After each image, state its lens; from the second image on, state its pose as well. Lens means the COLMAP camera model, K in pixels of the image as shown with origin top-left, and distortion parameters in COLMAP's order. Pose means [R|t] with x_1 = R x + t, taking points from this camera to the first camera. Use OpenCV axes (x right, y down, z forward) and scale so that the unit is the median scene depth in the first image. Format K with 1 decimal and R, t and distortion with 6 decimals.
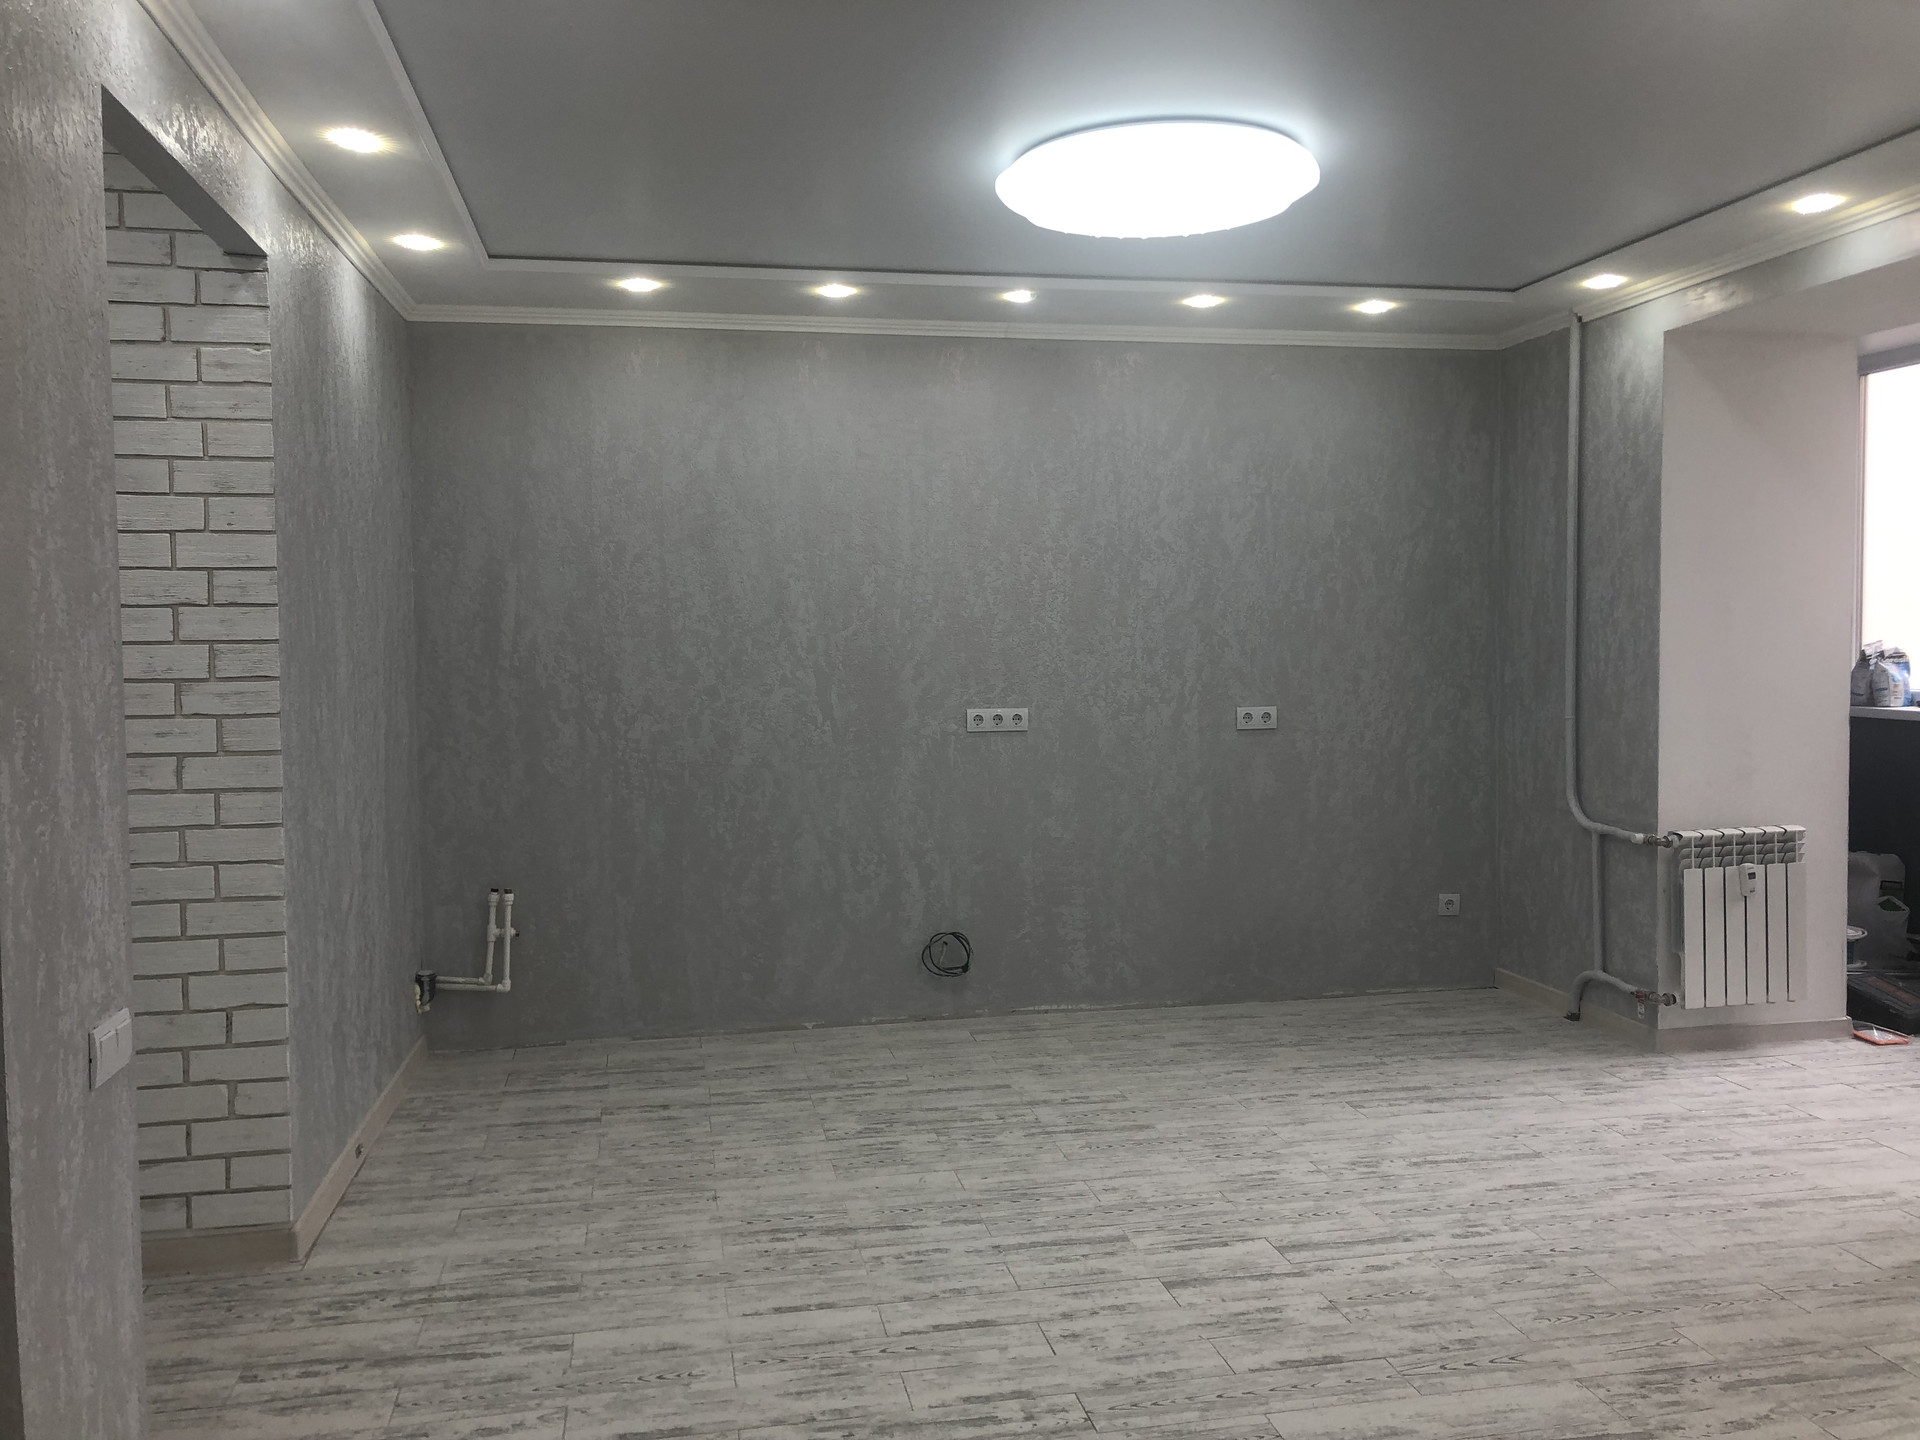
lens RADIAL K [[1592.6, 0, 969.4], [0, 1592.6, 688.5], [0, 0, 1]] dist [0.042362, -0.025826]
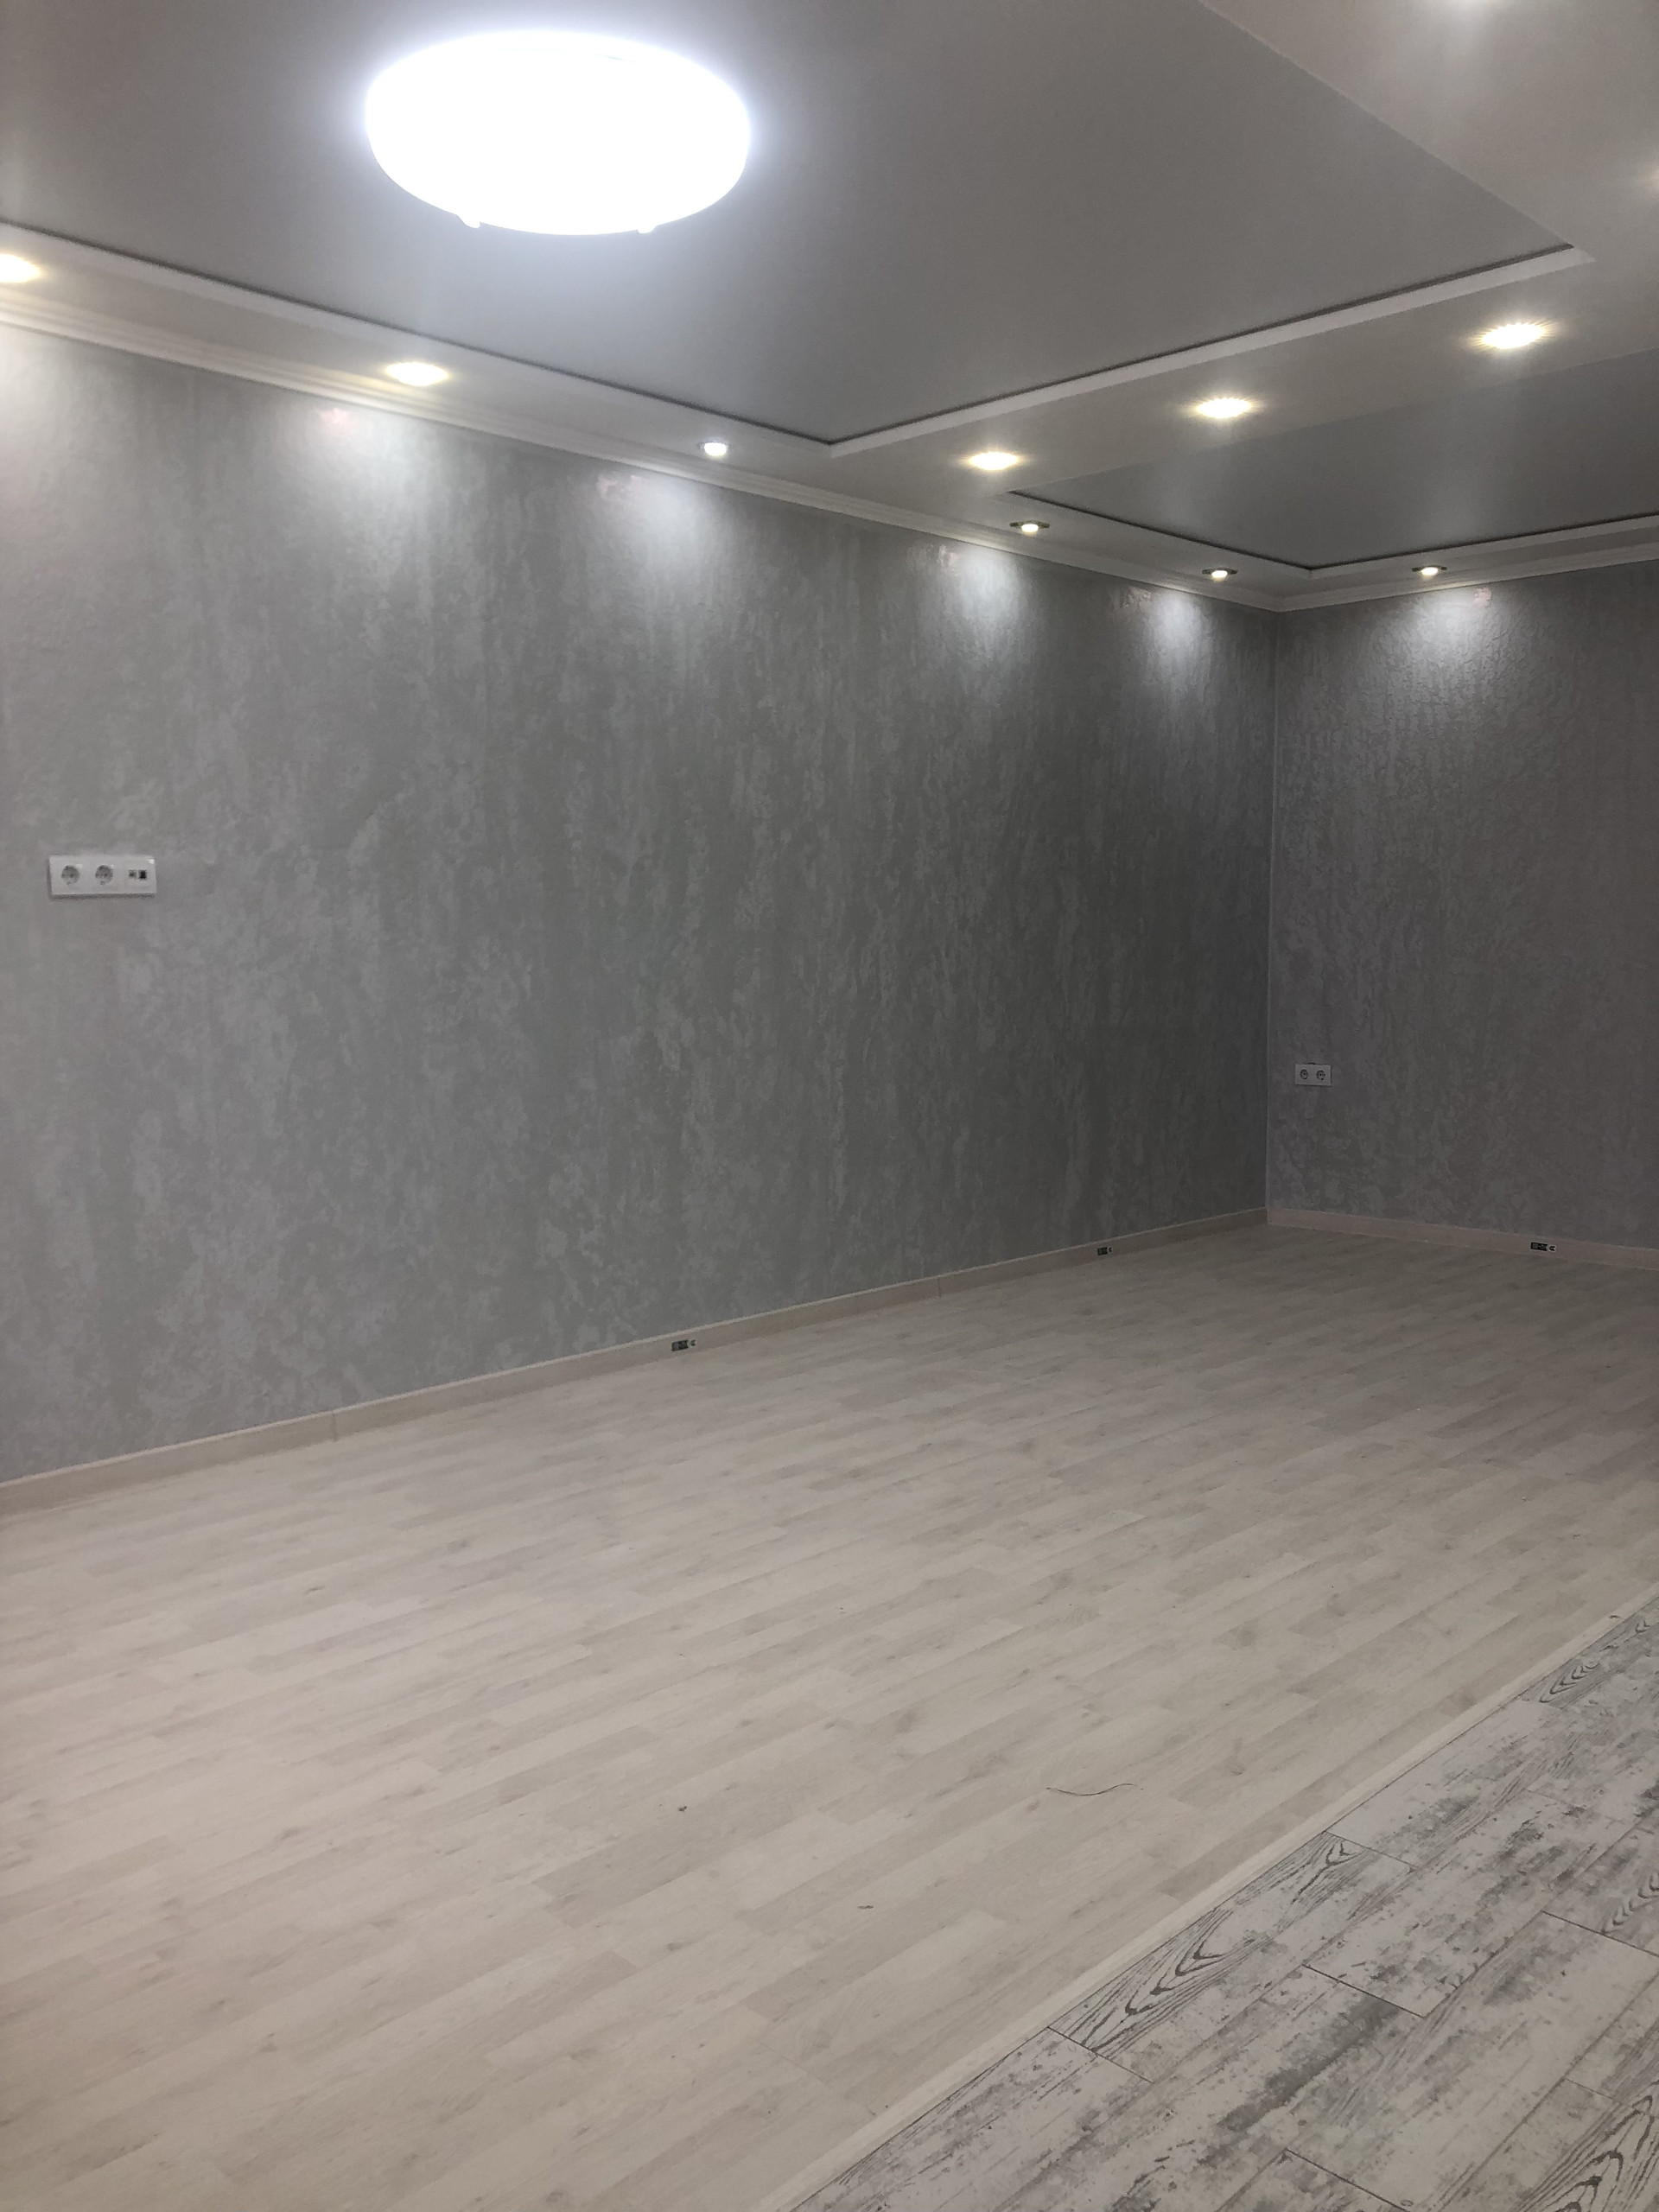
lens RADIAL K [[1802.7, 0, 829.5], [0, 1802.7, 1106.0], [0, 0, 1]] dist [0.052664, -0.036966]
pose [[-0.825964, 0.074564, -0.558770, 0.610477], [-0.003784, 0.990458, 0.137762, 0.001097], [0.563710, 0.115901, -0.817801, 0.976189]]
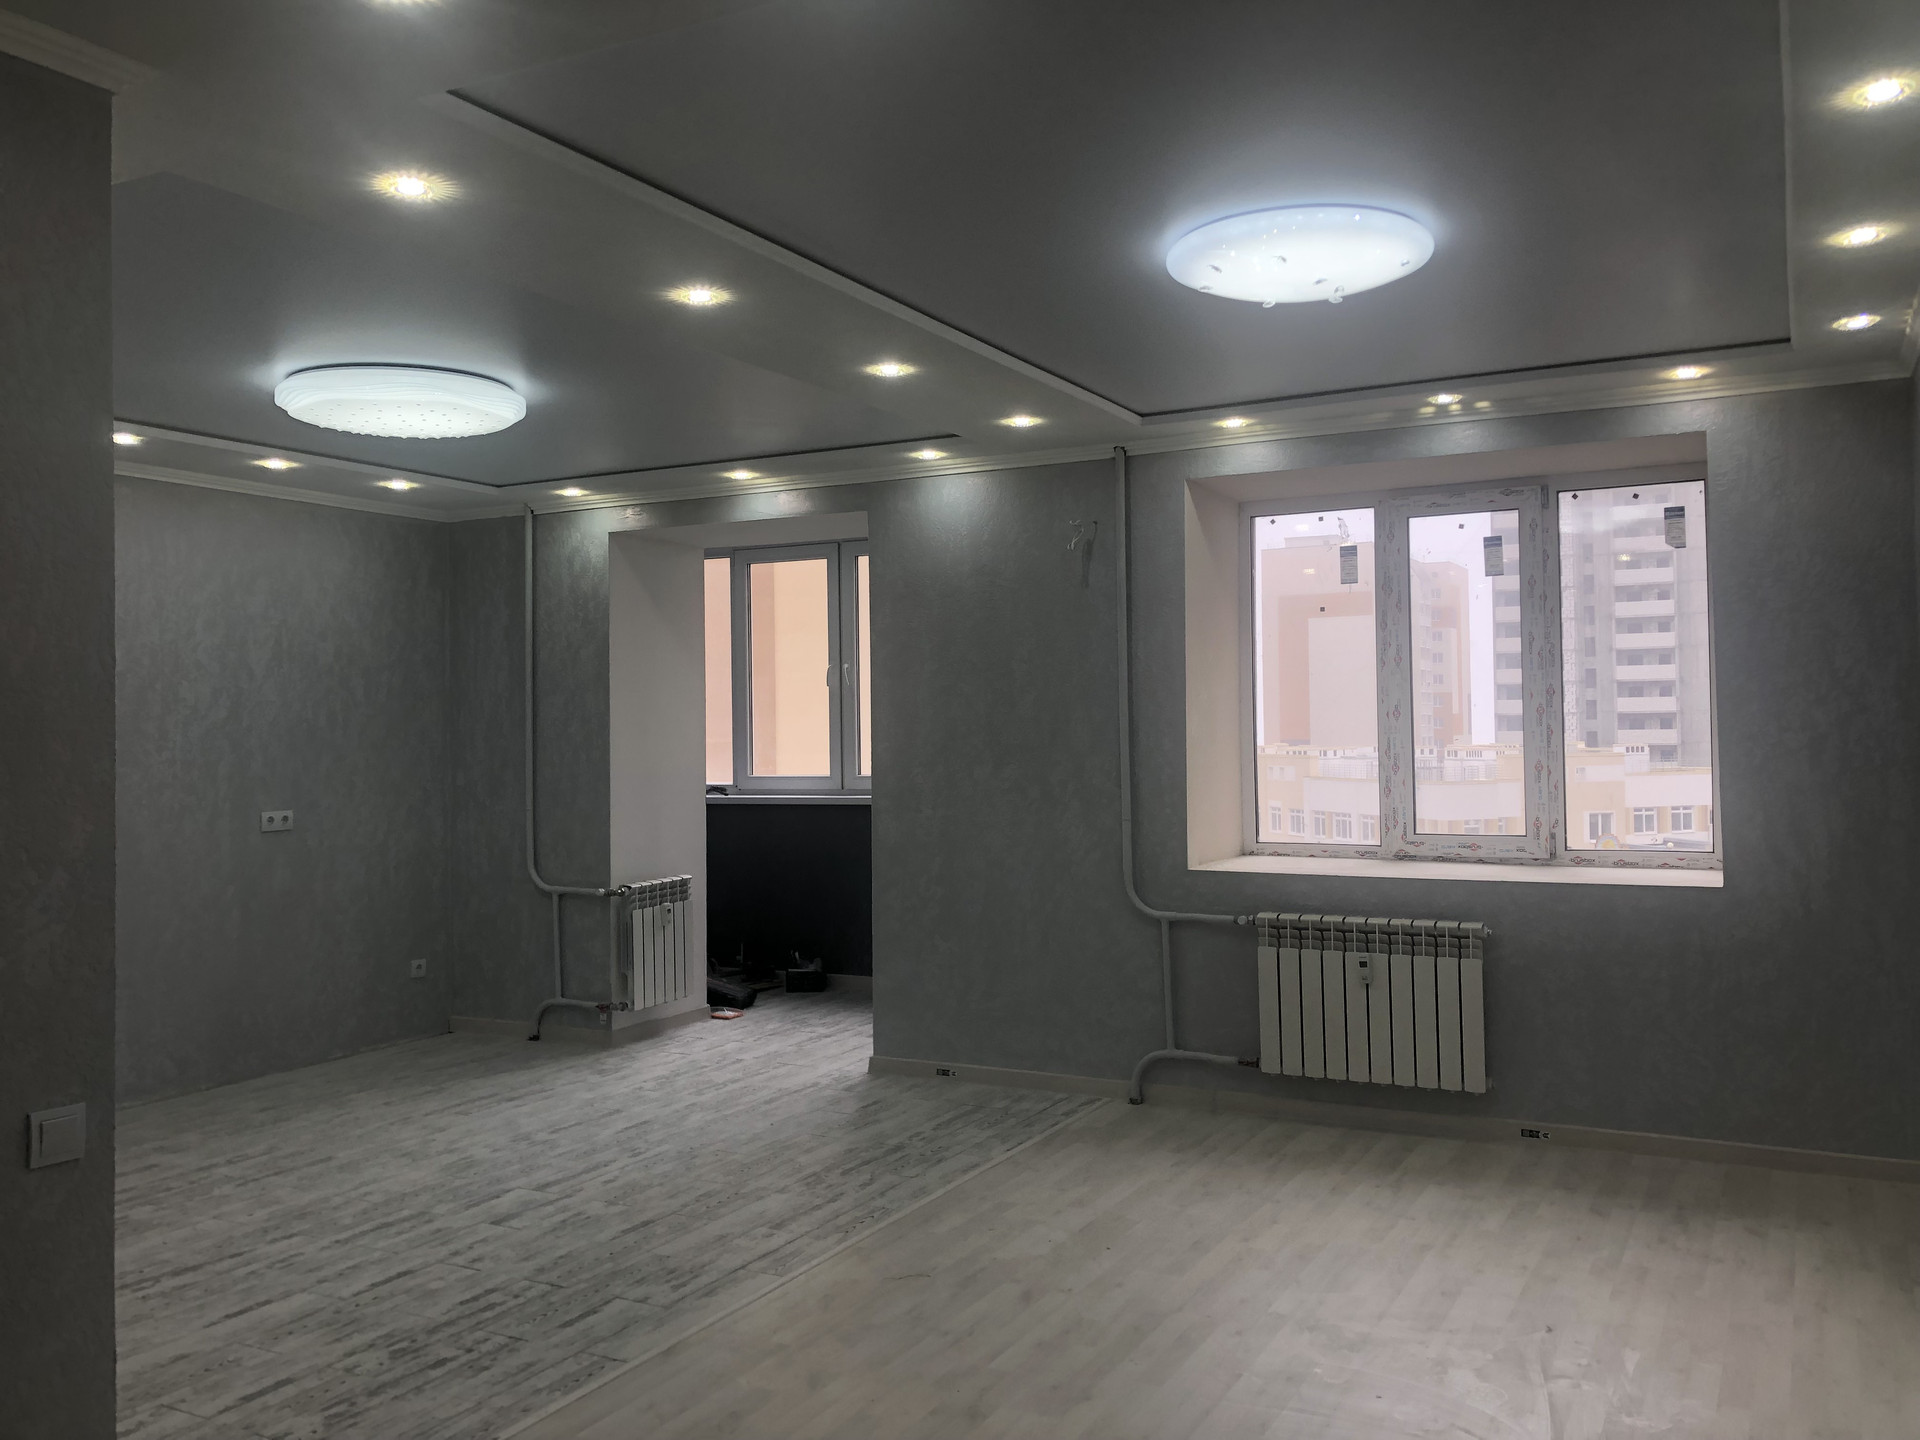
lens RADIAL K [[1592.6, 0, 969.4], [0, 1592.6, 688.5], [0, 0, 1]] dist [0.042362, -0.025826]
pose [[0.631187, 0.024396, 0.775247, -0.575133], [0.035152, 0.997578, -0.060013, 0.014930], [-0.774833, 0.065131, 0.628801, -0.159845]]
